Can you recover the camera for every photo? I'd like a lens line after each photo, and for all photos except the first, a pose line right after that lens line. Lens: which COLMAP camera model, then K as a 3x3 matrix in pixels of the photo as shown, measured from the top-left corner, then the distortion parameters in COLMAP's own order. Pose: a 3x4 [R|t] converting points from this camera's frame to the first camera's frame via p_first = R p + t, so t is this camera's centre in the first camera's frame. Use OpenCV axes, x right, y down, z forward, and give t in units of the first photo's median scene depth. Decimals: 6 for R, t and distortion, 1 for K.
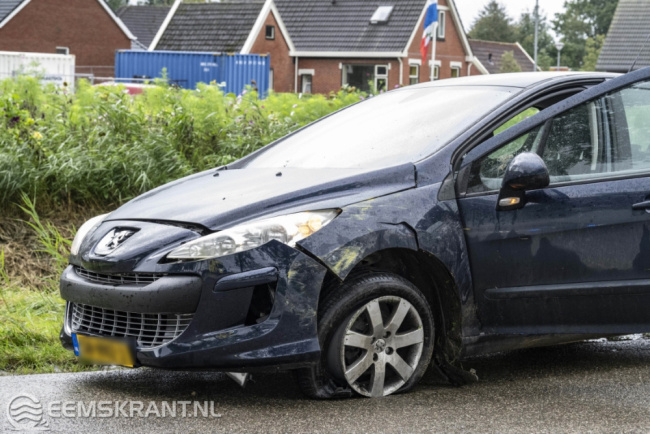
lens RADIAL K [[1183.5, 0, 325.3], [0, 1183.5, 218.4], [0, 0, 1]] dist [0.042513, 0.000000]
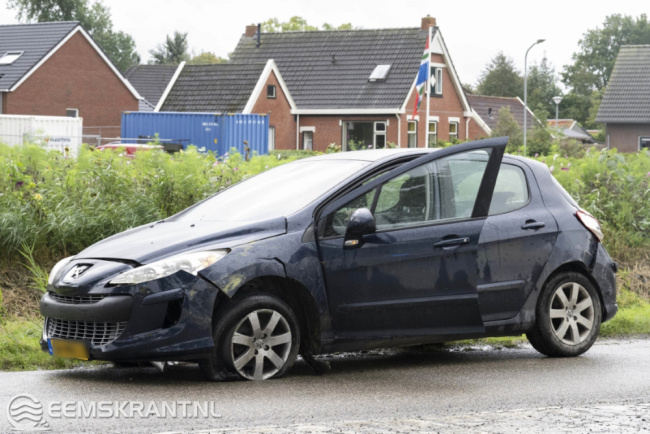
lens RADIAL K [[1316.0, 0, 324.8], [0, 1316.0, 215.7], [0, 0, 1]] dist [0.061121, 0.000000]
pose [[0.999153, -0.011307, -0.039559, 0.090016], [0.009380, 0.998776, -0.048571, 0.014435], [0.040060, 0.048159, 0.998036, -0.282296]]
